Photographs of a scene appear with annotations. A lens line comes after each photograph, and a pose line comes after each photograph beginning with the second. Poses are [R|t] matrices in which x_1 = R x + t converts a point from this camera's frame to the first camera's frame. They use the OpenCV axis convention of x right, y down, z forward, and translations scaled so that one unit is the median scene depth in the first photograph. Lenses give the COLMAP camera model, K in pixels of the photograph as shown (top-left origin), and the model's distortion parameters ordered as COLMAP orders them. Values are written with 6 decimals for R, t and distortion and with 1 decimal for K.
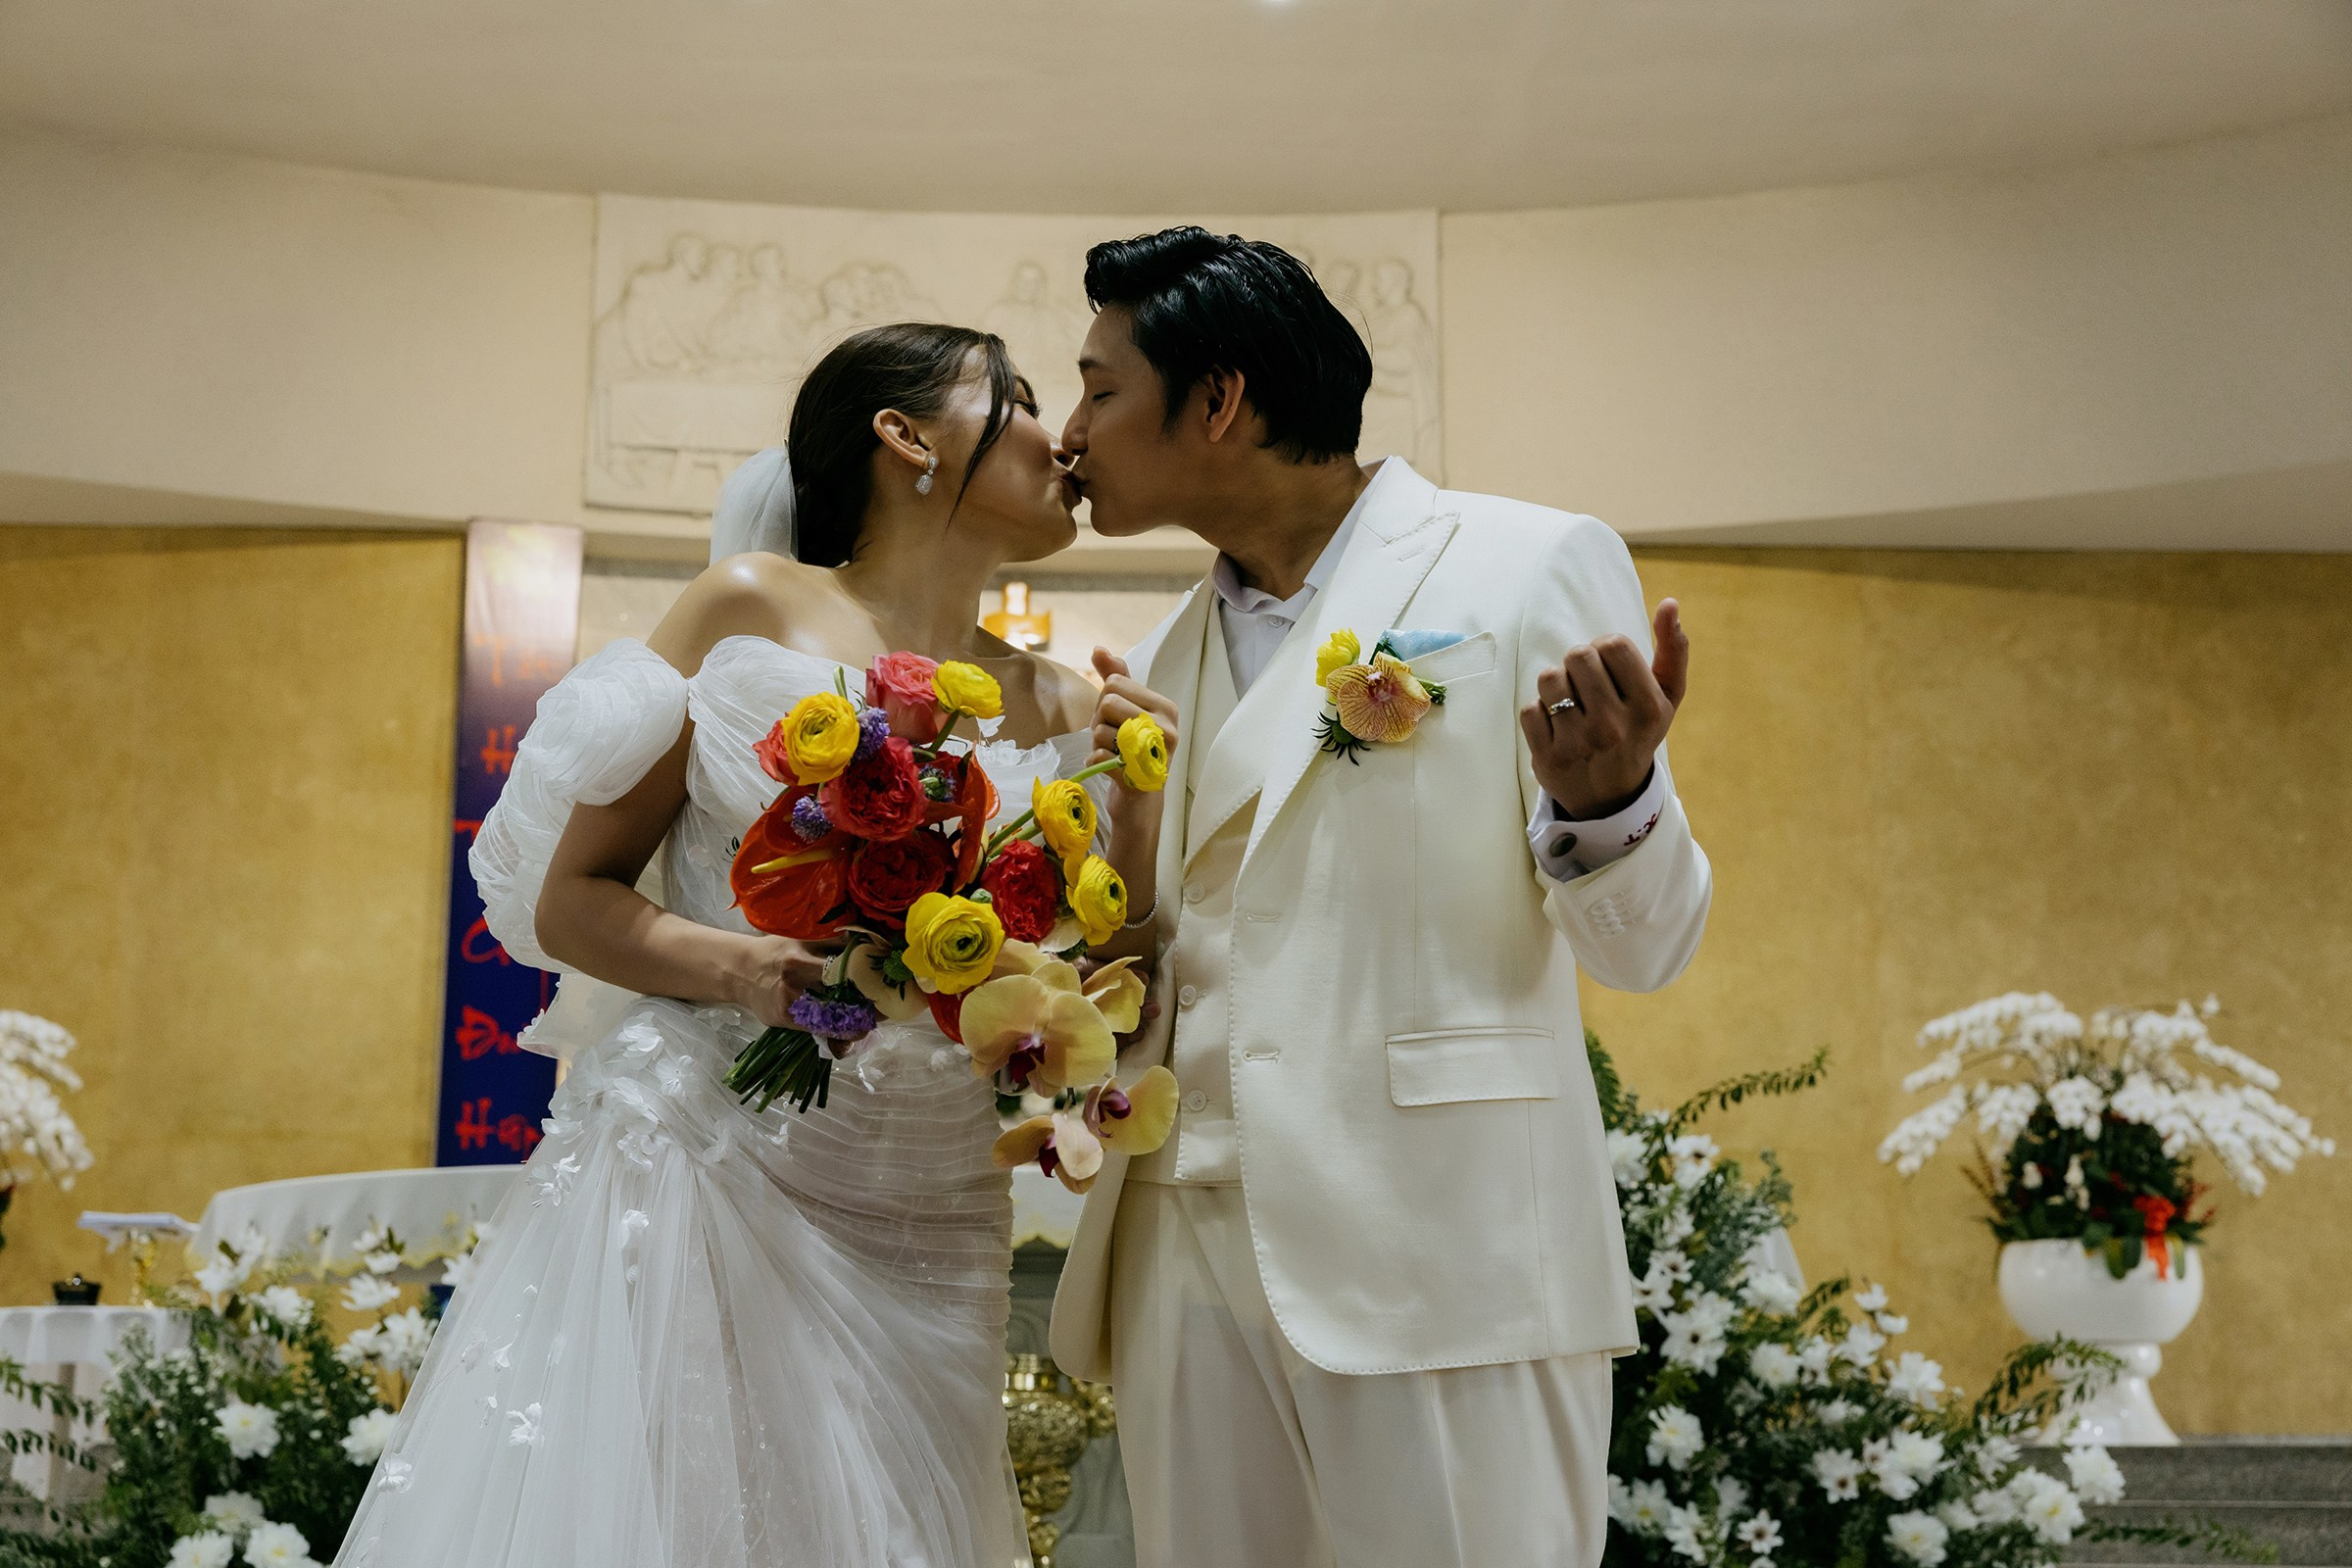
lens RADIAL K [[3216.5, 0, 1172.1], [0, 3216.5, 788.7], [0, 0, 1]] dist [0.009600, 0.020319]
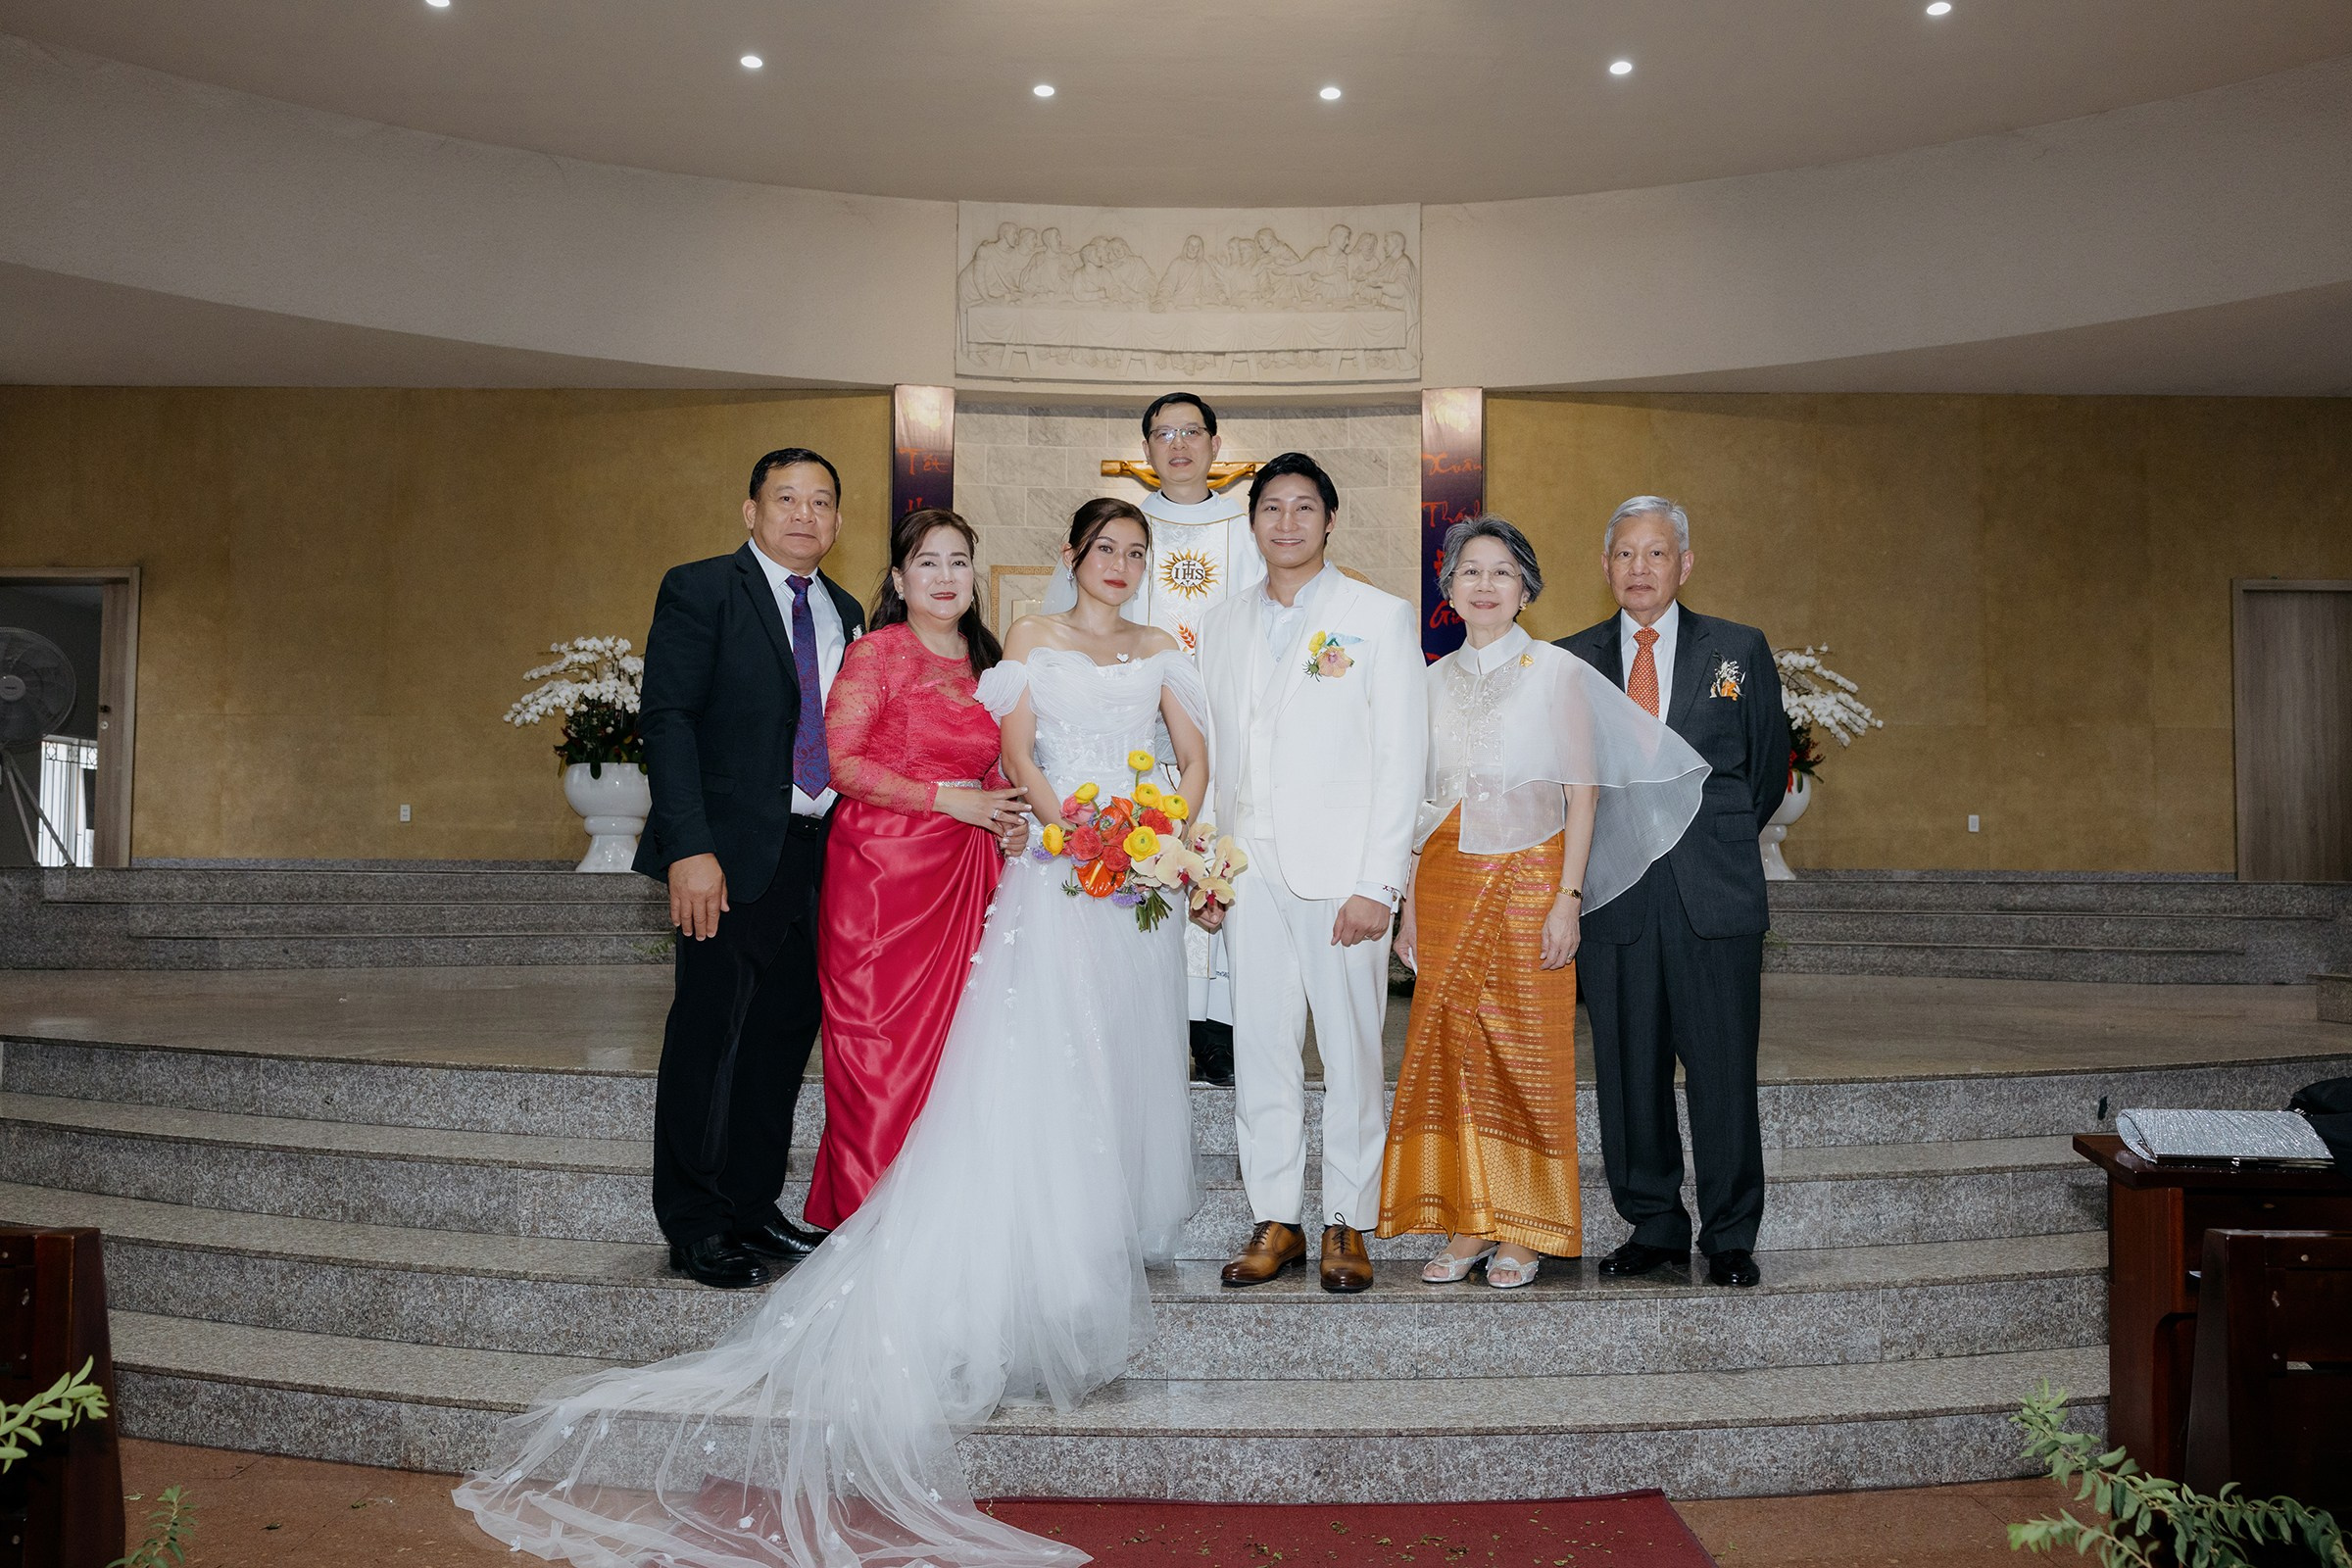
lens RADIAL K [[1922.9, 0, 1178.8], [0, 1922.9, 792.1], [0, 0, 1]] dist [-0.019504, 0.017473]
pose [[0.998629, 0.002472, -0.052285, 0.005047], [0.006450, 0.985458, 0.169798, -0.043716], [0.051944, -0.169903, 0.984091, -0.140261]]
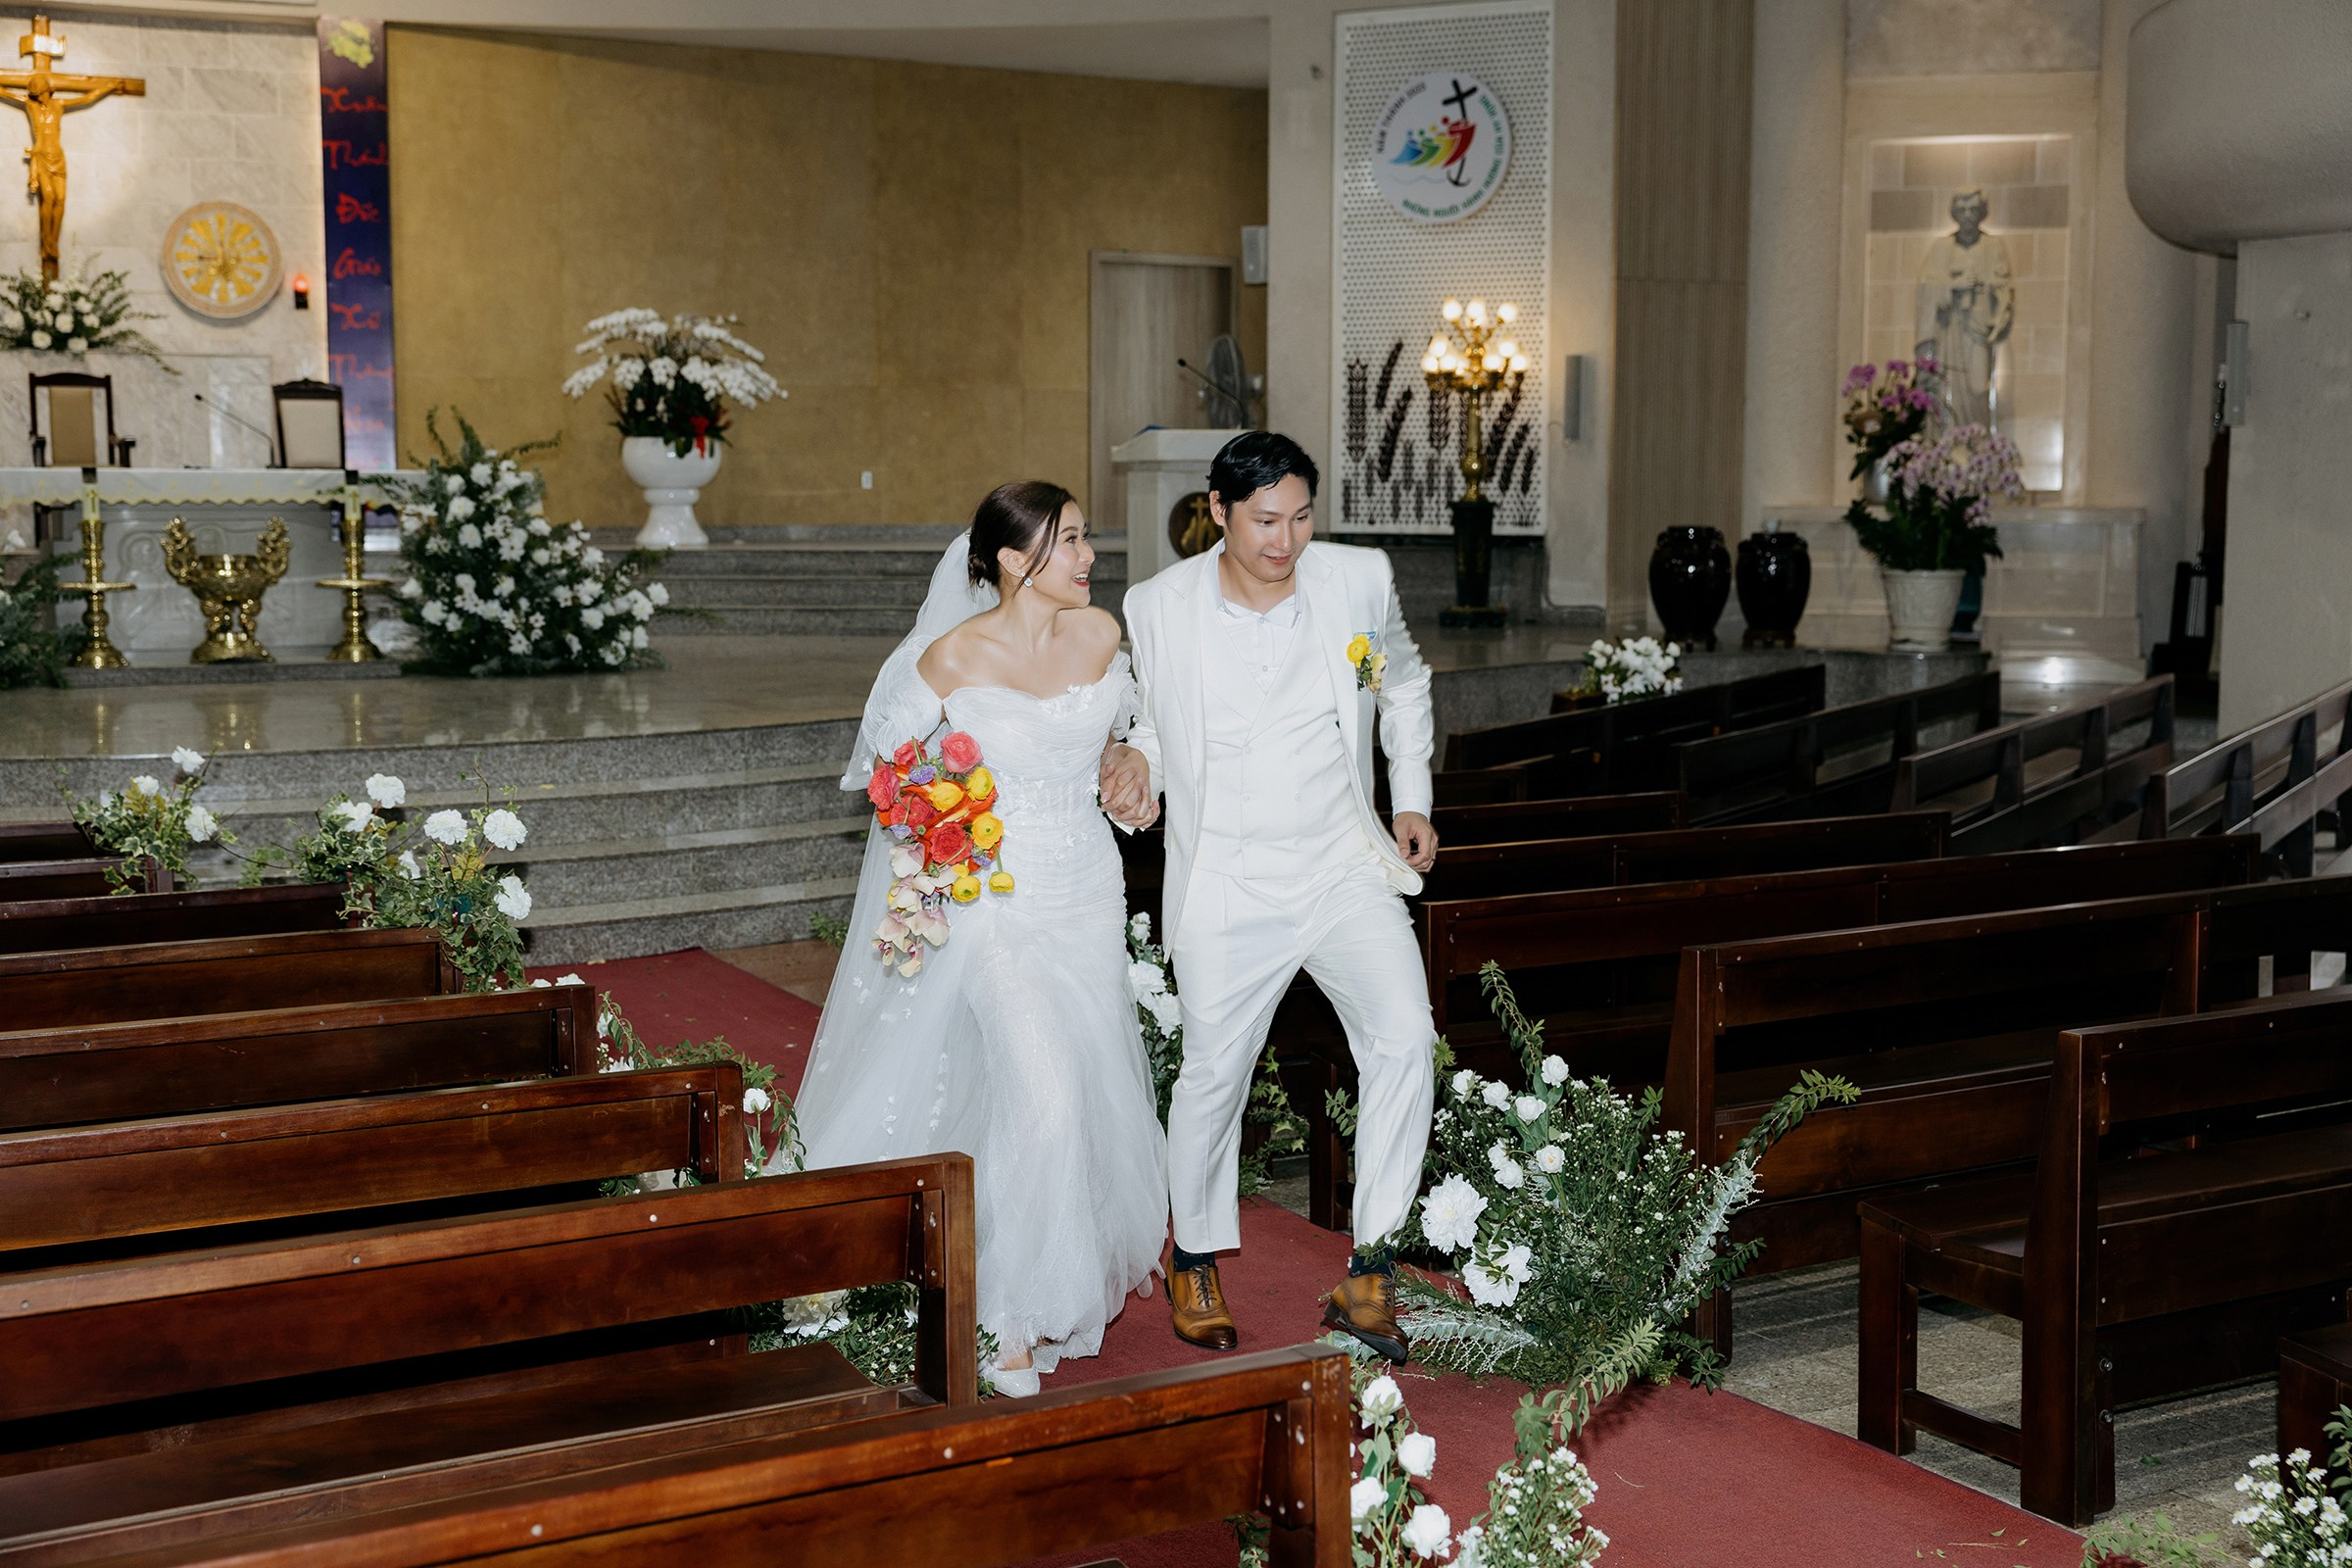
lens RADIAL K [[2838.2, 0, 1175.9], [0, 2838.2, 782.2], [0, 0, 1]] dist [-0.000014, 0.063010]
pose [[0.903216, -0.045884, 0.426727, -0.190412], [-0.095787, 0.947639, 0.304639, -0.223392], [-0.418361, -0.316030, 0.851528, -0.695545]]
